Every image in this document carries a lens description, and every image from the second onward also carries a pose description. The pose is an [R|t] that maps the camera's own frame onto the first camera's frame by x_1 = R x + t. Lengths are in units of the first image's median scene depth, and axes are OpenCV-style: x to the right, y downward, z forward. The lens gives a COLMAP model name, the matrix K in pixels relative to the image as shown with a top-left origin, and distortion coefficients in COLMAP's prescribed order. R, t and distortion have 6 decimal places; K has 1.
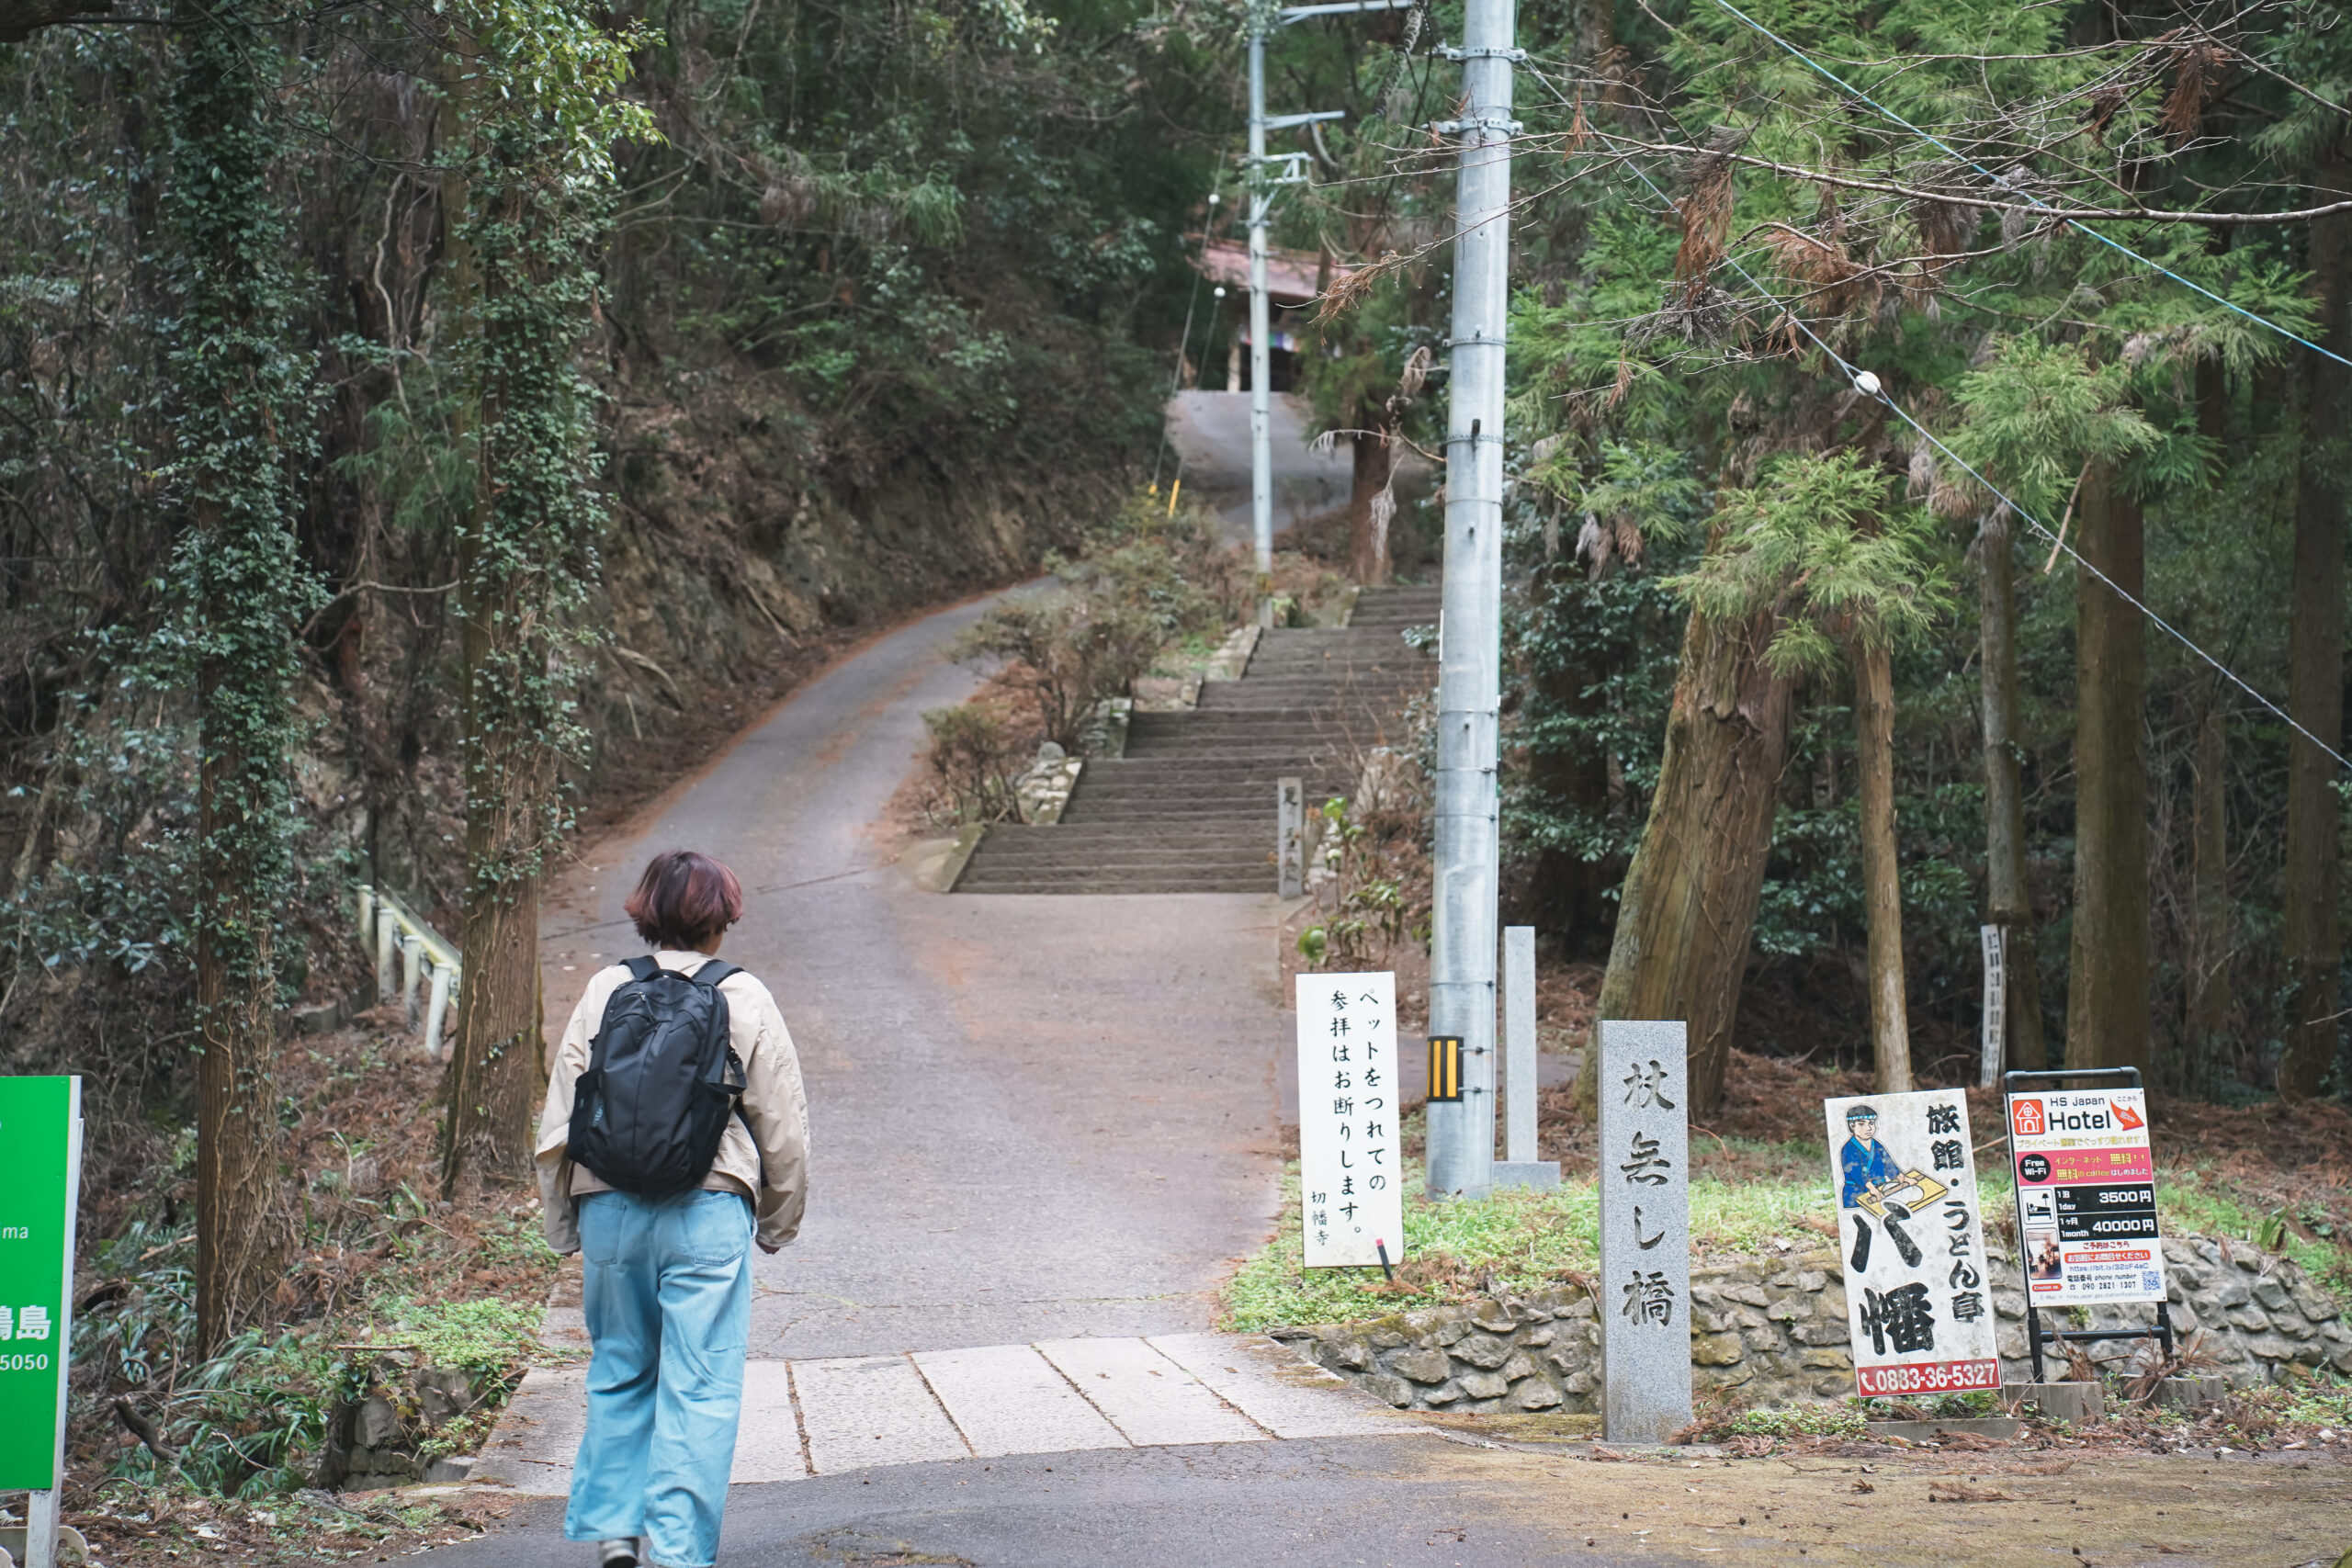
lens RADIAL K [[5077.7, 0, 1176.0], [0, 5077.7, 784.0], [0, 0, 1]] dist [0.005428, 0.007900]
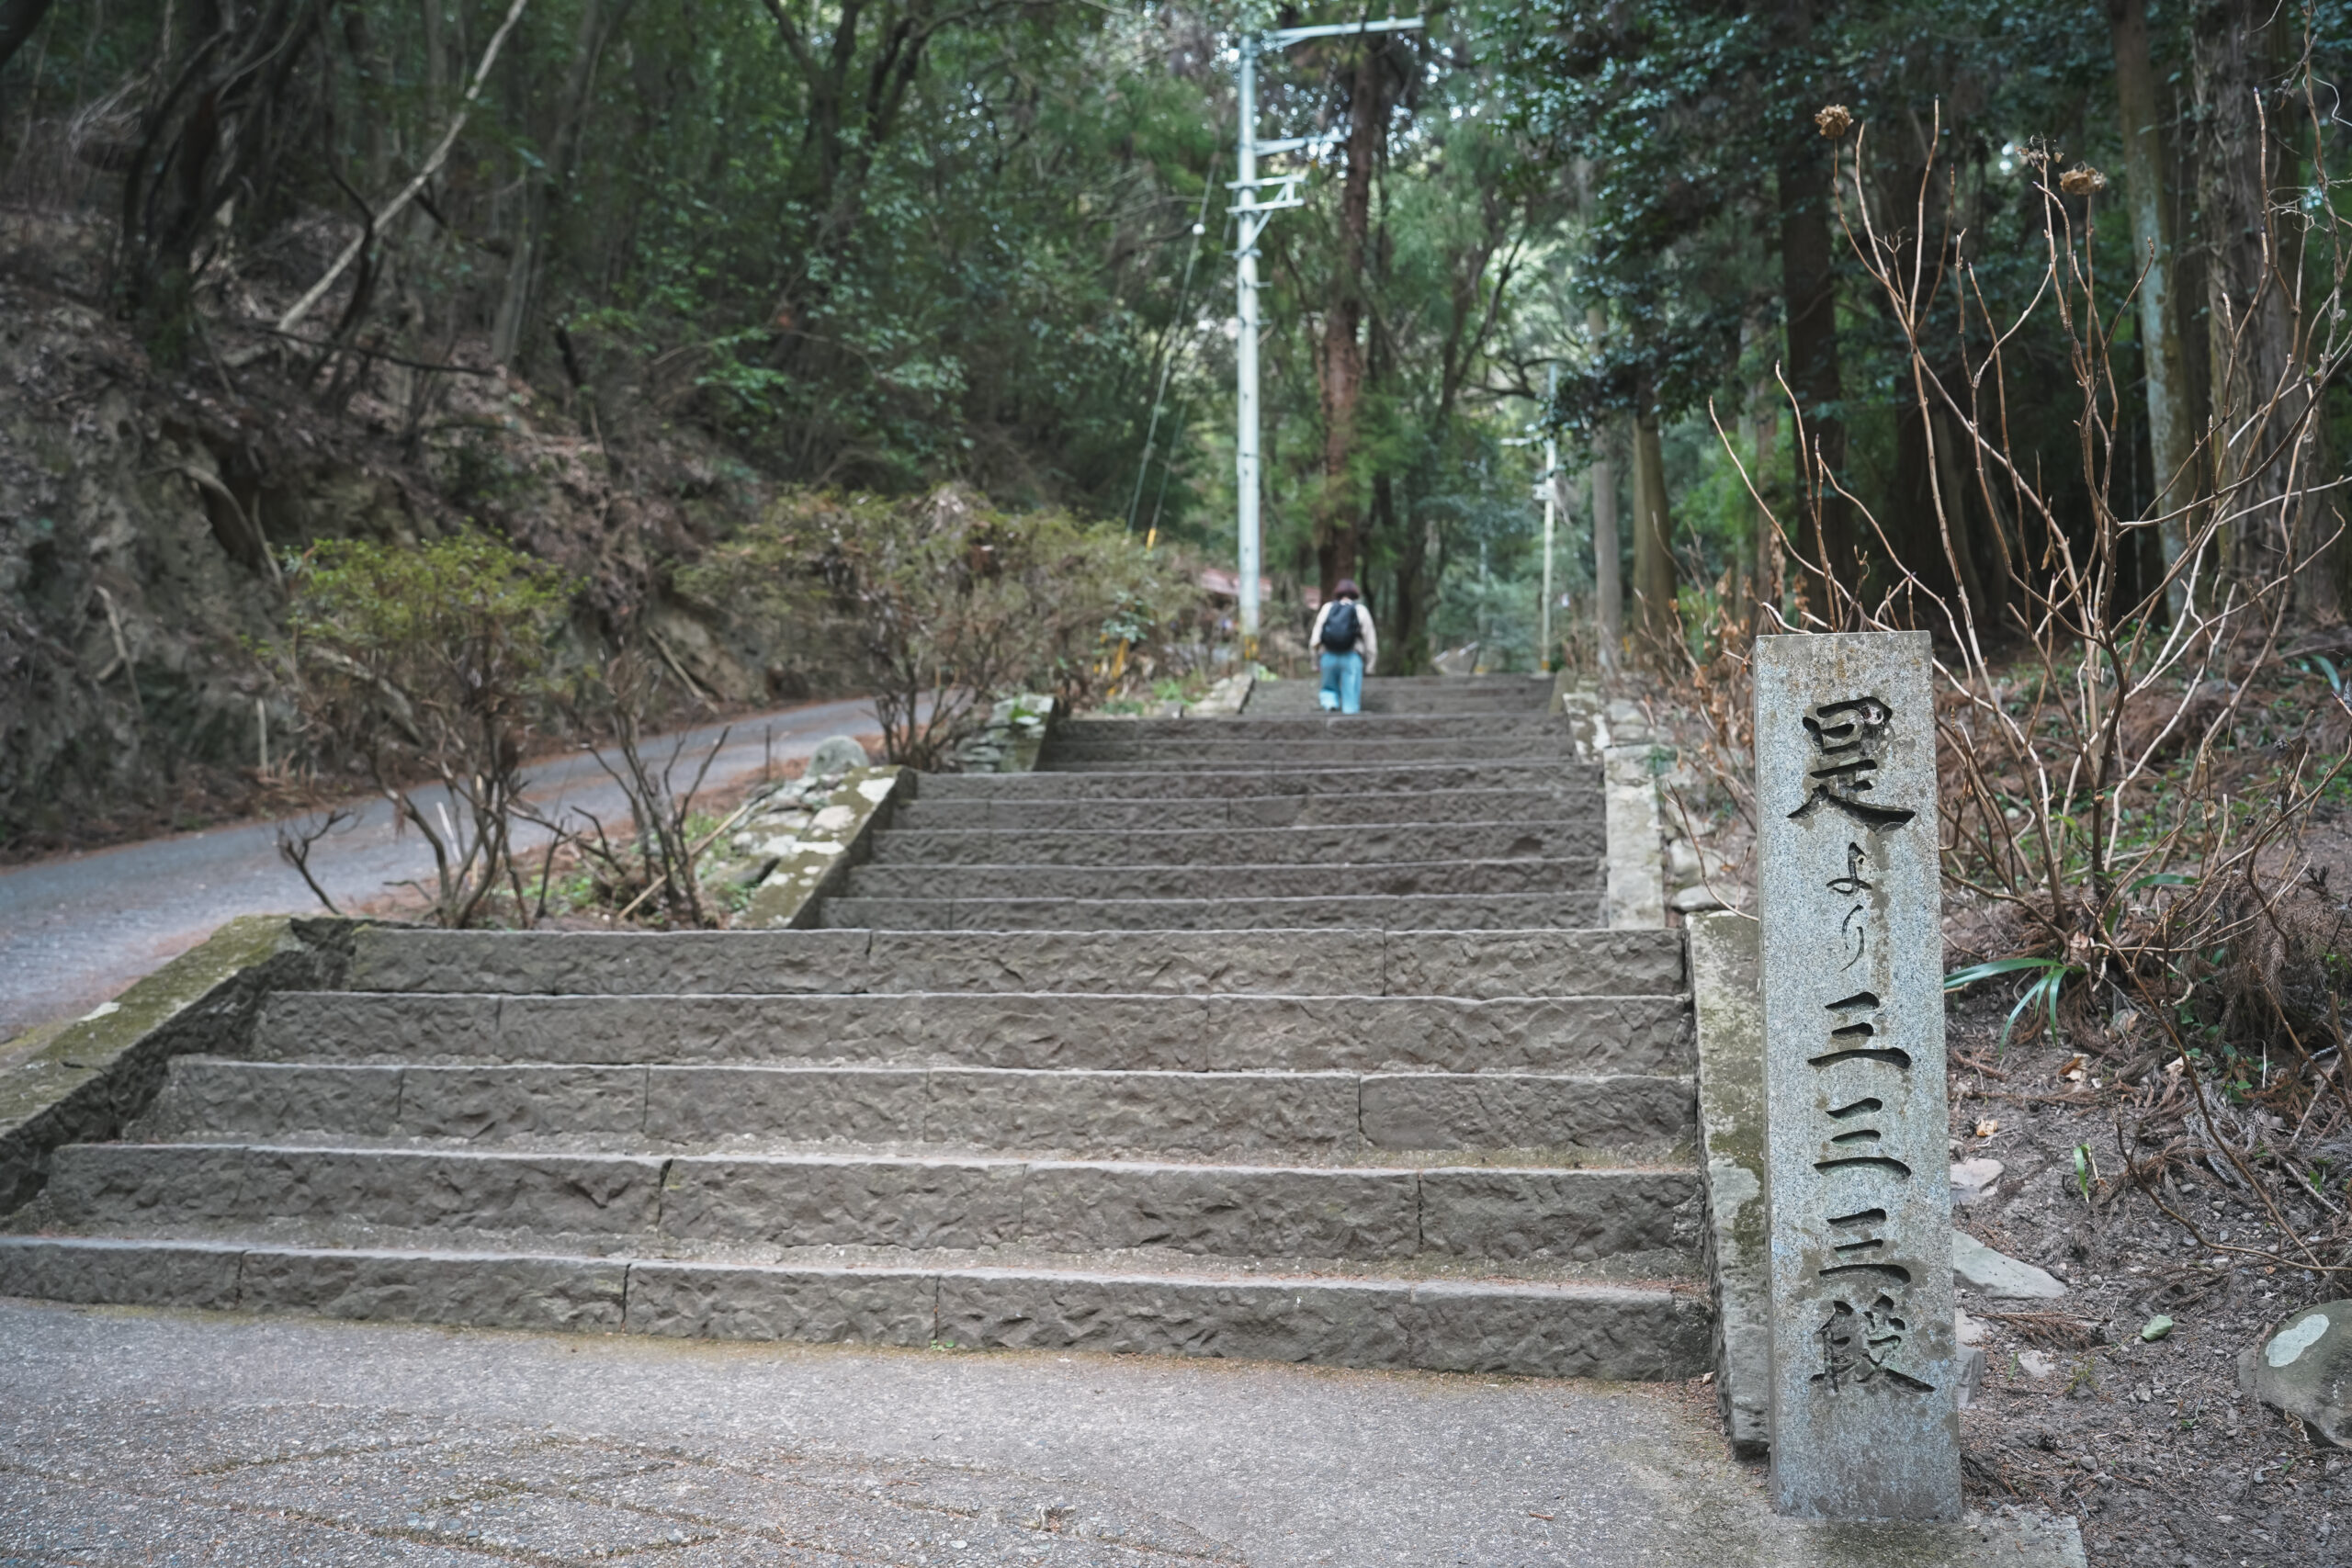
lens RADIAL K [[2148.2, 0, 1176.0], [0, 2148.2, 784.0], [0, 0, 1]] dist [-0.003012, -0.000695]
pose [[0.999881, 0.014126, 0.006239, 0.002570], [-0.013770, 0.998461, -0.053729, 0.004323], [-0.006989, 0.053637, 0.998536, 0.637449]]
